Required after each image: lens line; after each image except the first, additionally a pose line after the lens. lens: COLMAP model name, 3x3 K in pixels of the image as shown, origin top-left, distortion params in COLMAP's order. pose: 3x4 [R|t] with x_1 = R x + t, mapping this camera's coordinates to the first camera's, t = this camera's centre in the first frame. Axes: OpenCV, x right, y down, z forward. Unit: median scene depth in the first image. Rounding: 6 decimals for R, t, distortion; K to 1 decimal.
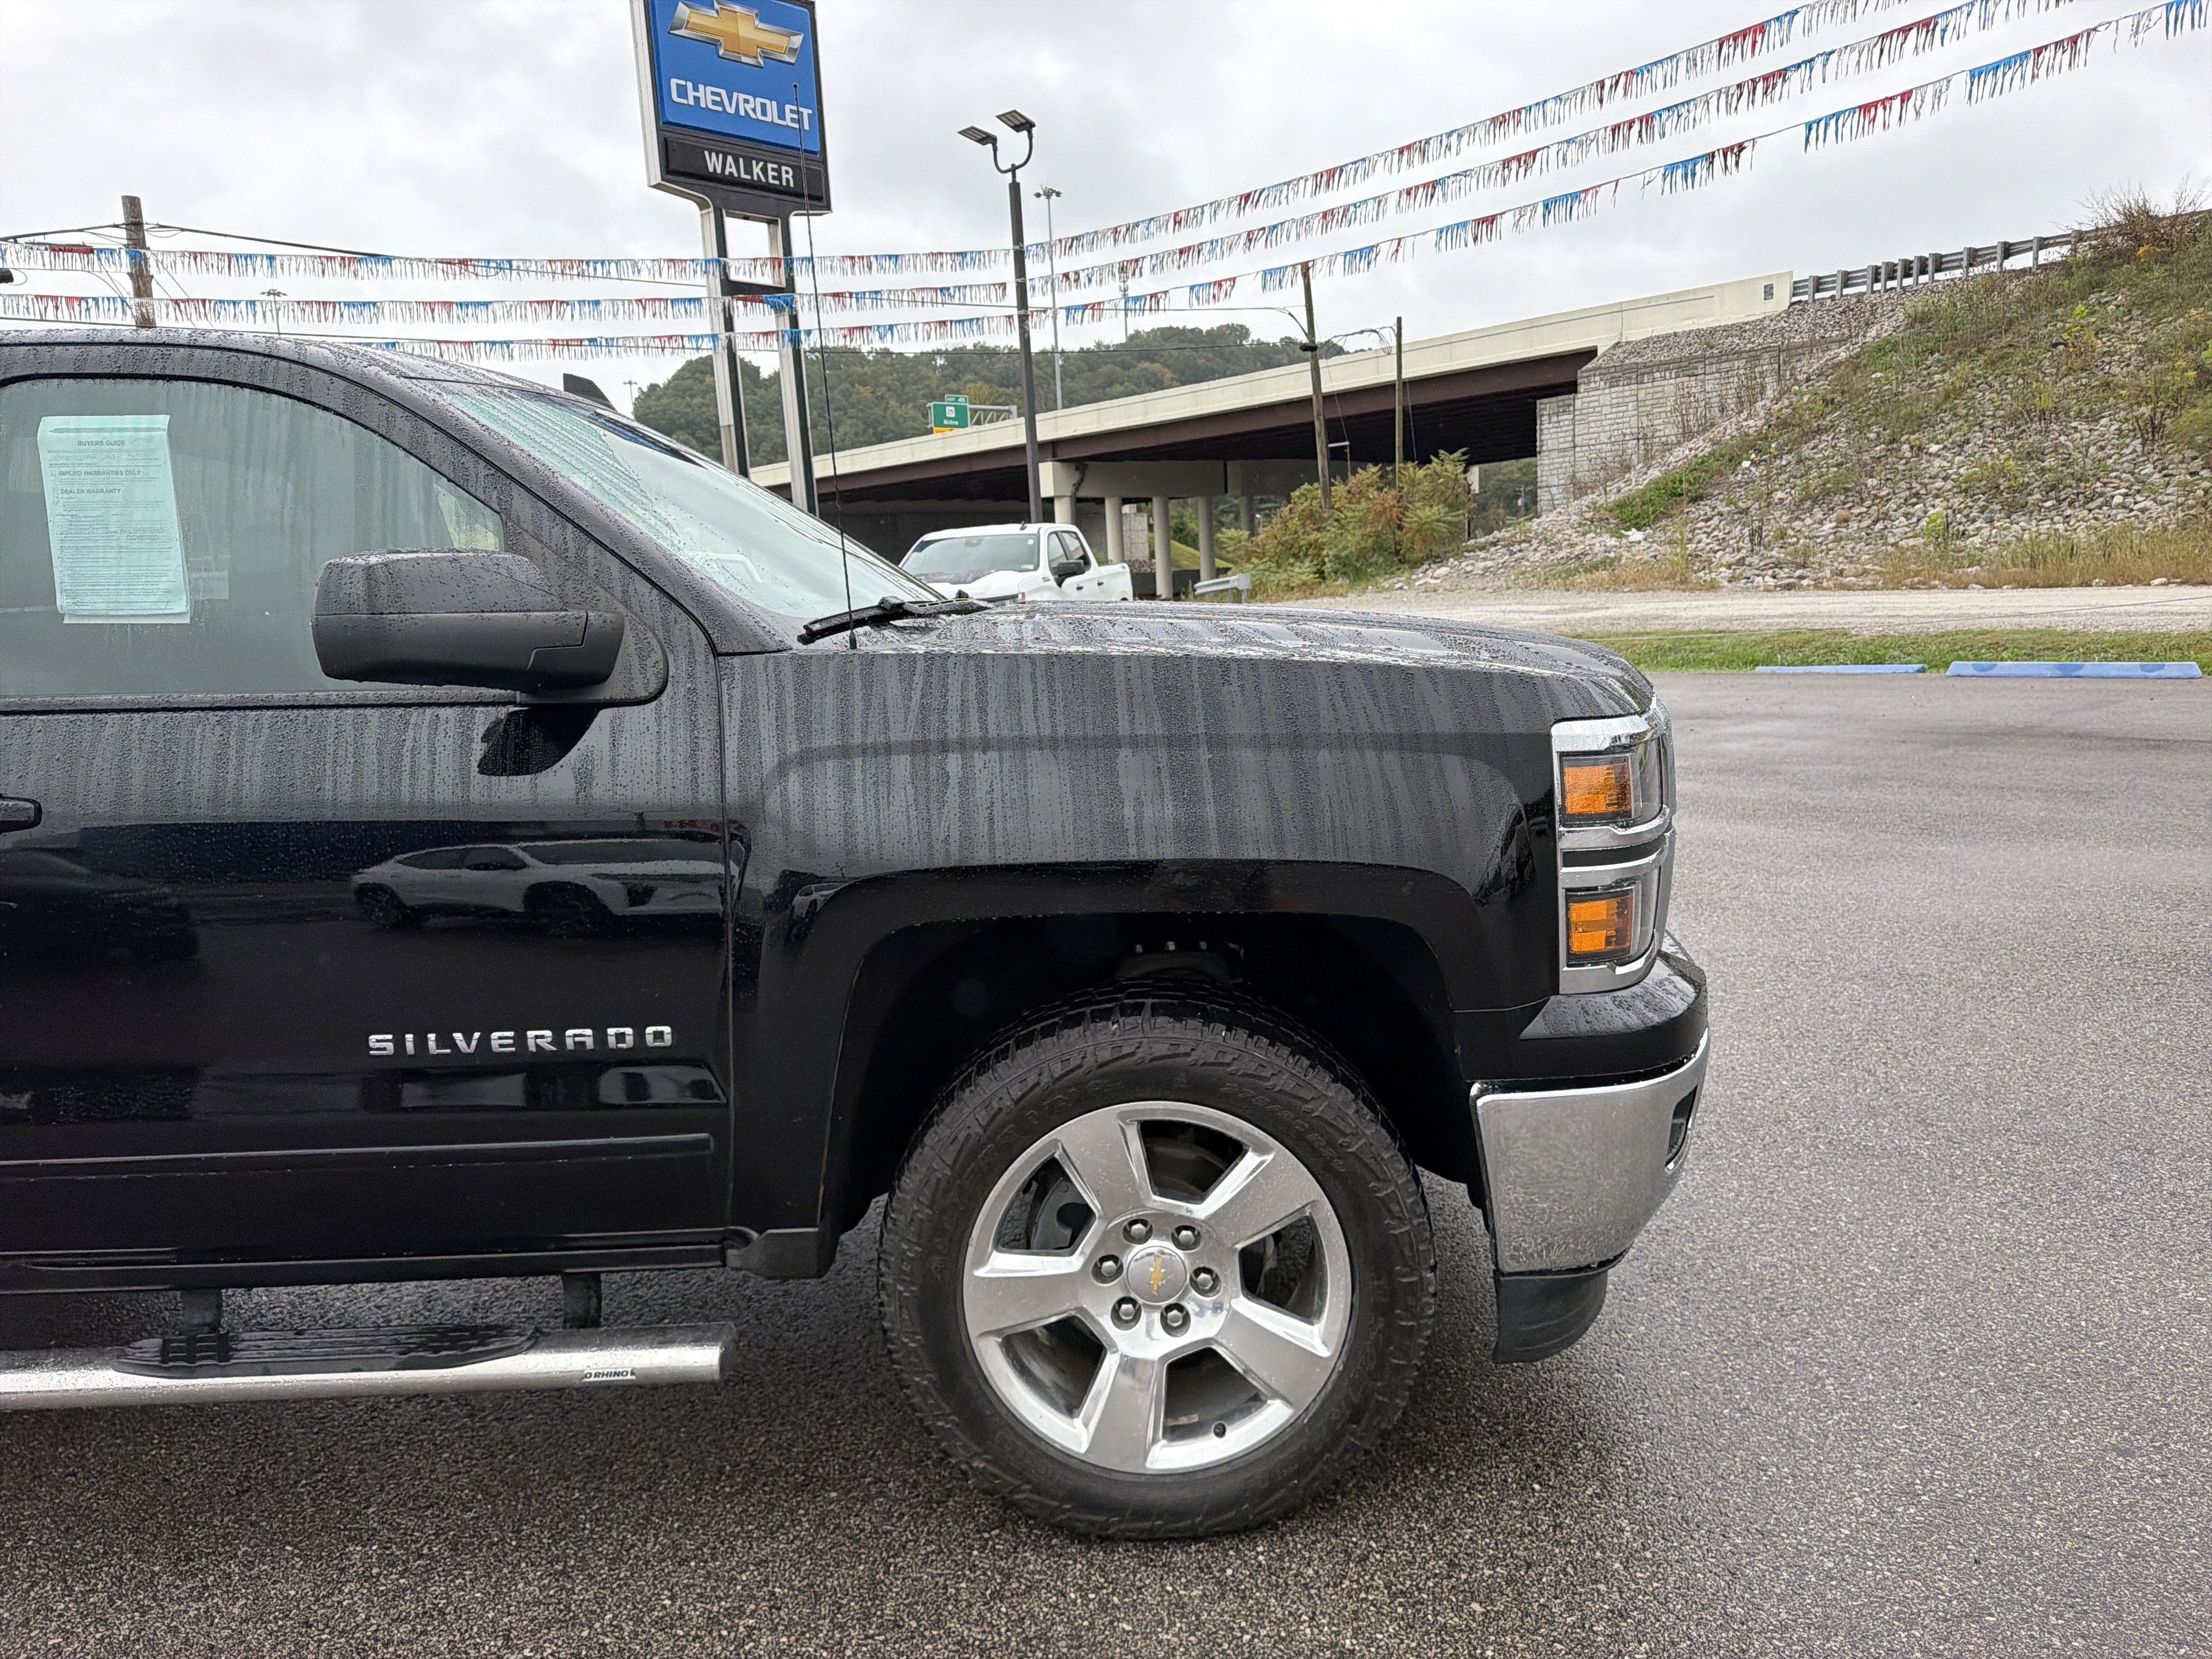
lens RADIAL K [[1558.0, 0, 1092.3], [0, 1558.0, 826.9], [0, 0, 1]] dist [0.034114, -0.032302]
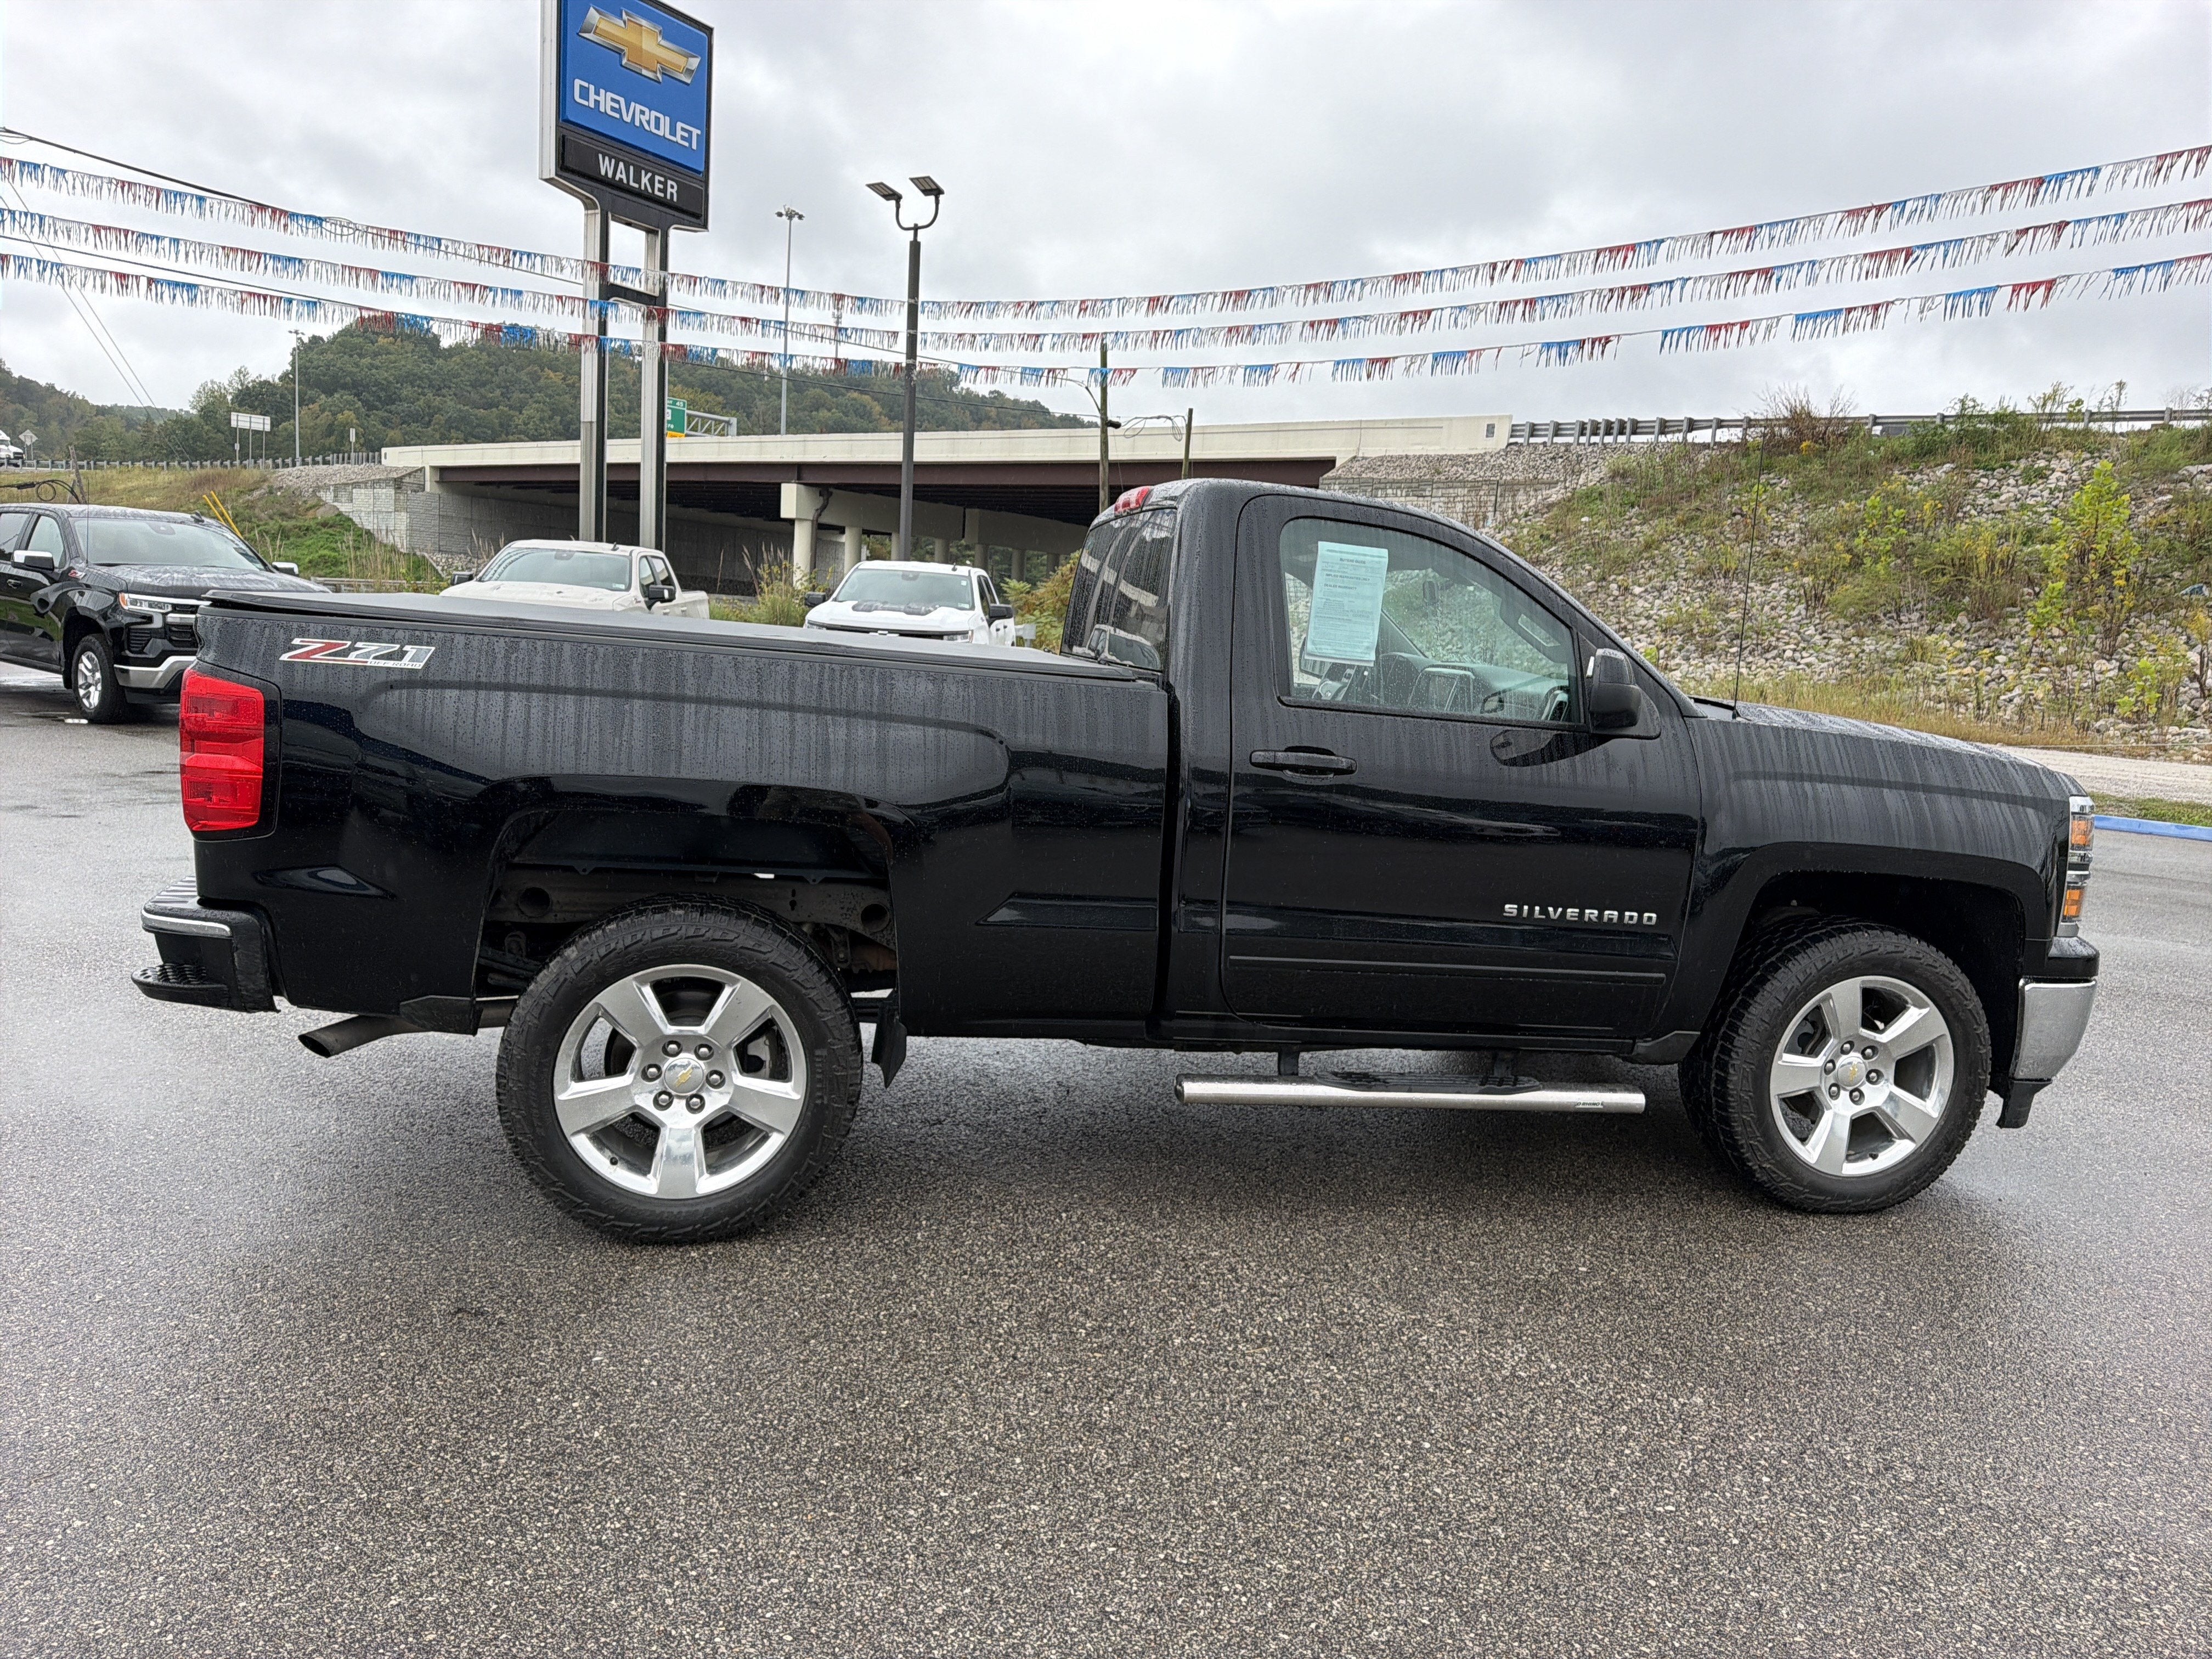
lens RADIAL K [[1537.2, 0, 1106.0], [0, 1537.2, 829.5], [0, 0, 1]] dist [0.101121, -0.157675]
pose [[0.973669, 0.091010, 0.209013, -0.101214], [-0.085720, 0.995730, -0.034248, 0.011321], [-0.211238, 0.015430, 0.977313, -0.052037]]
